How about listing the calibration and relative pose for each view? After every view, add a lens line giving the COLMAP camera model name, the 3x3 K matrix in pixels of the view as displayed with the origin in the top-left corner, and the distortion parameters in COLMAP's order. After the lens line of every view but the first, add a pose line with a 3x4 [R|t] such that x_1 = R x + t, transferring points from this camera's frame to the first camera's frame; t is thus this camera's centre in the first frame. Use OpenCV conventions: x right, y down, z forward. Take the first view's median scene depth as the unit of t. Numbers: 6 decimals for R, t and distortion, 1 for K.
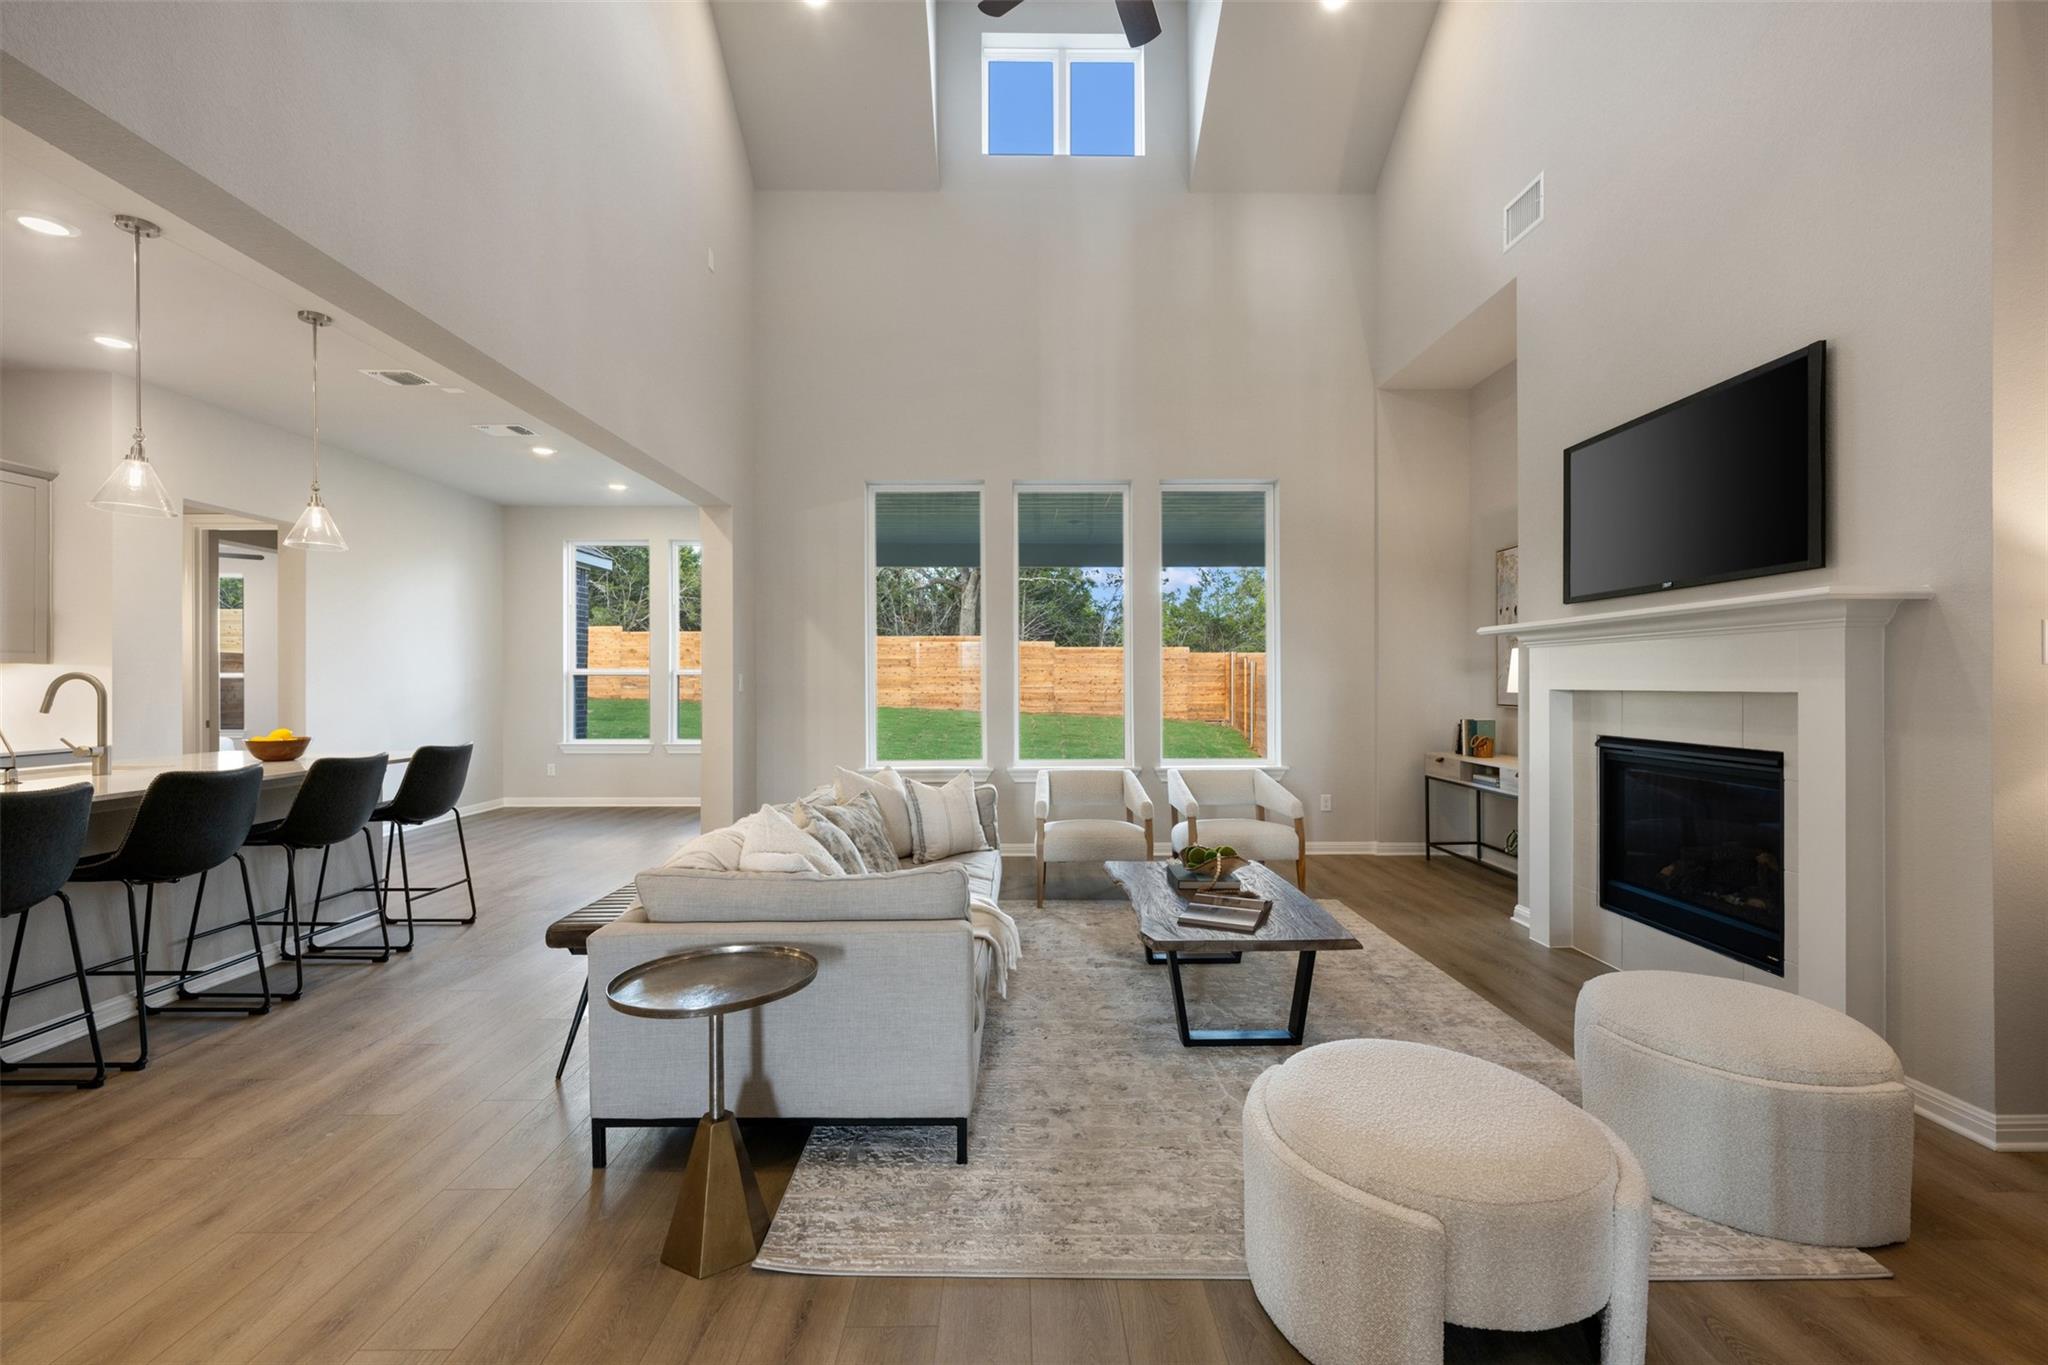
lens RADIAL K [[853.1, 0, 1022.4], [0, 853.1, 681.9], [0, 0, 1]] dist [0.000228, -0.000289]
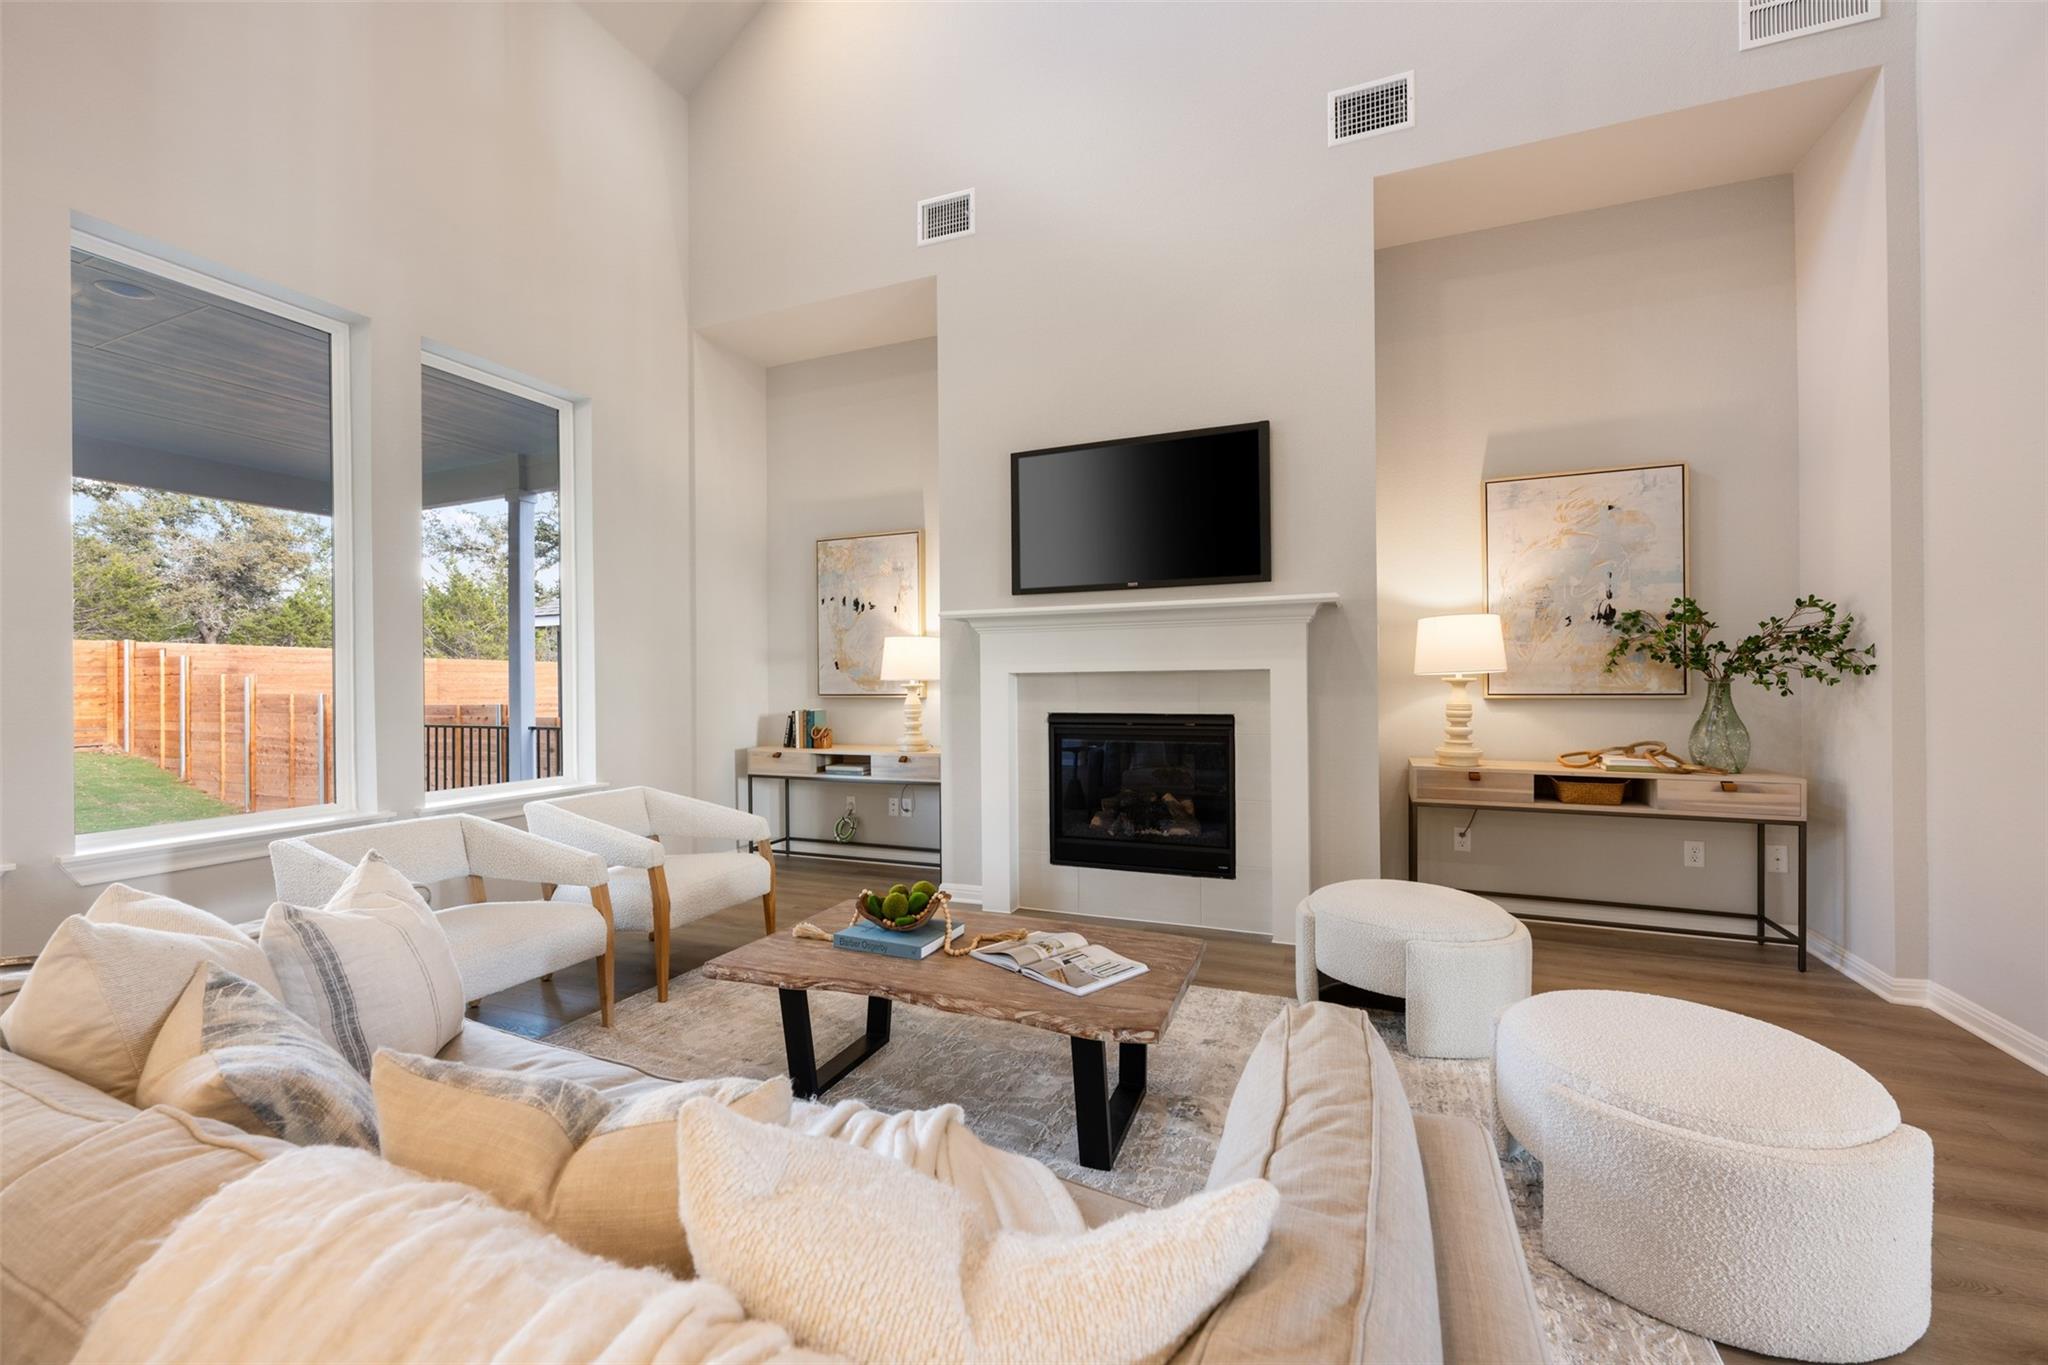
lens RADIAL K [[818.8, 0, 1024.0], [0, 818.8, 682.5], [0, 0, 1]] dist [-0.001052, 0.000223]
pose [[0.391179, 0.000423, 0.920315, -0.287305], [0.006937, 0.999970, -0.003408, 0.021696], [-0.920289, 0.007718, 0.391164, 0.513586]]
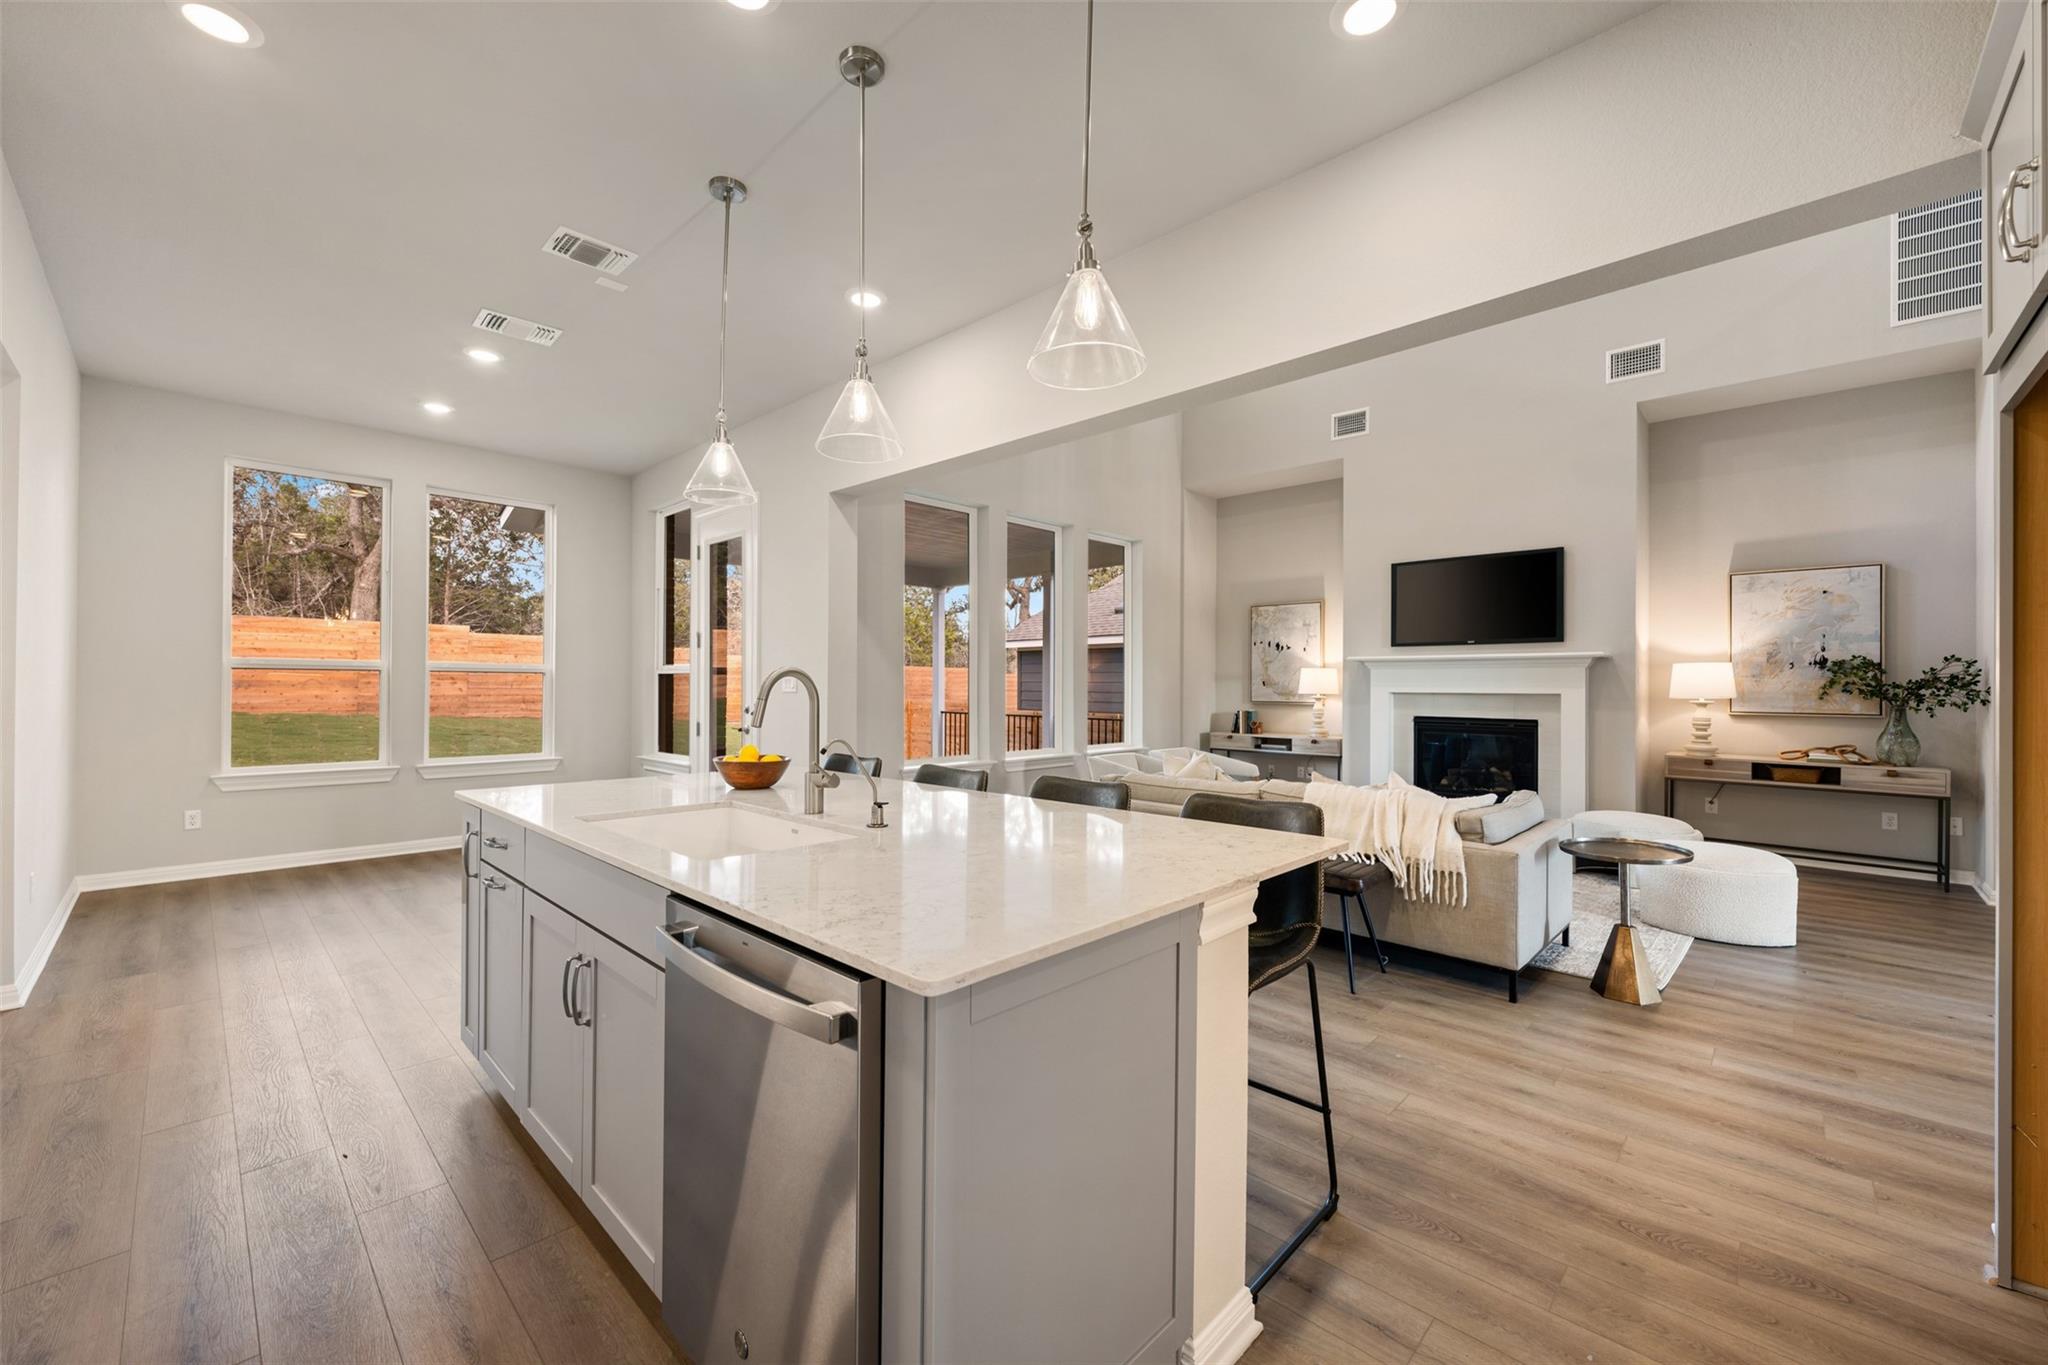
lens RADIAL K [[809.1, 0, 1023.0], [0, 809.1, 682.4], [0, 0, 1]] dist [-0.001183, 0.000134]
pose [[0.699529, 0.009058, 0.714547, -1.060815], [-0.007905, 0.999957, -0.004938, 0.001971], [-0.714560, -0.002194, 0.699570, 0.300126]]
